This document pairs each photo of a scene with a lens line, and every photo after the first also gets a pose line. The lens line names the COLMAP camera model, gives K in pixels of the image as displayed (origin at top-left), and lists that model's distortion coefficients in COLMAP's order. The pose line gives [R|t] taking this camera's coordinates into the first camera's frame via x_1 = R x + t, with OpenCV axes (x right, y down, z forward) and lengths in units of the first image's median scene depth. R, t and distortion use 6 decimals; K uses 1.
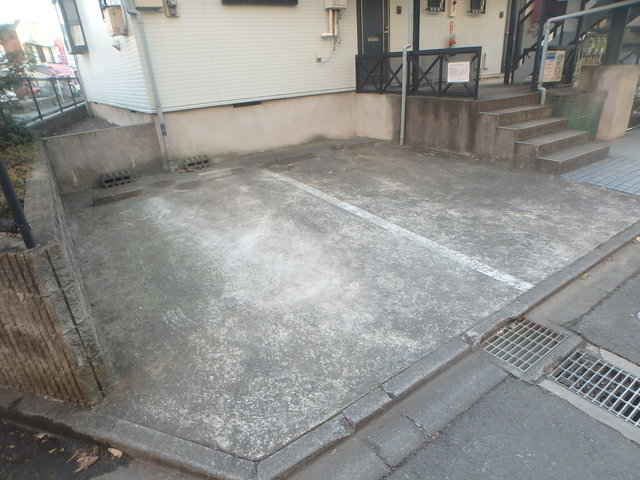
lens RADIAL K [[394.3, 0, 331.1], [0, 394.3, 241.4], [0, 0, 1]] dist [-0.036637, 0.003899]
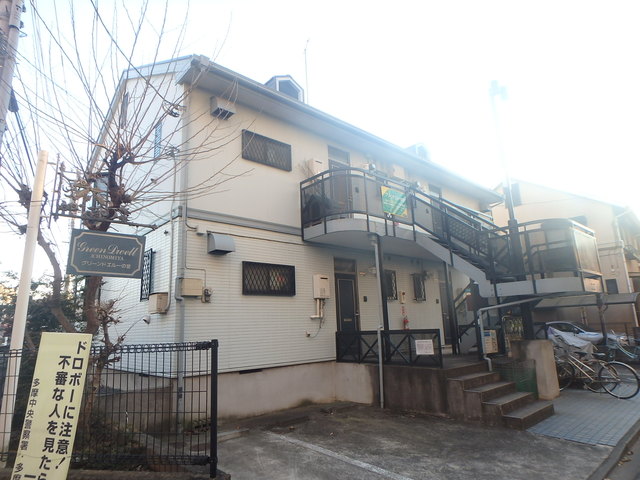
lens RADIAL K [[394.3, 0, 331.1], [0, 394.3, 241.4], [0, 0, 1]] dist [-0.036637, 0.003899]
pose [[0.989607, 0.050702, 0.134563, -0.157329], [0.041103, 0.796997, -0.602583, 0.049763], [-0.137798, 0.601852, 0.786630, -0.168833]]
